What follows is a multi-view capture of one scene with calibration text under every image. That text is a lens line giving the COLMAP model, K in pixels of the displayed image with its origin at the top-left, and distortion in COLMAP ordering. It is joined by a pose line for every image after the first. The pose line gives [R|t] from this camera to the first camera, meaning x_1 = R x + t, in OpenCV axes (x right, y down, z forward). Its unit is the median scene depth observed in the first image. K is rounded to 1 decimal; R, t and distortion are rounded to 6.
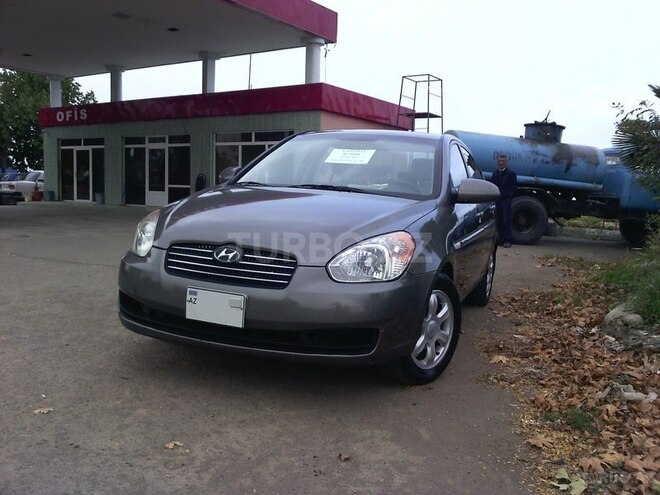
lens RADIAL K [[608.7, 0, 339.3], [0, 608.7, 247.7], [0, 0, 1]] dist [0.031850, -0.080034]
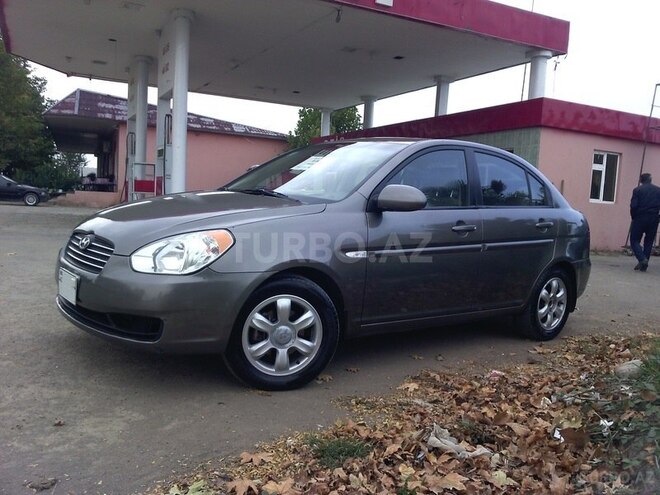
lens RADIAL K [[608.7, 0, 339.3], [0, 608.7, 247.7], [0, 0, 1]] dist [0.031850, -0.080034]
pose [[0.866335, 0.052090, -0.496739, 0.183229], [-0.073094, 0.997062, -0.022923, 0.002631], [0.494085, 0.056167, 0.867597, 0.050690]]
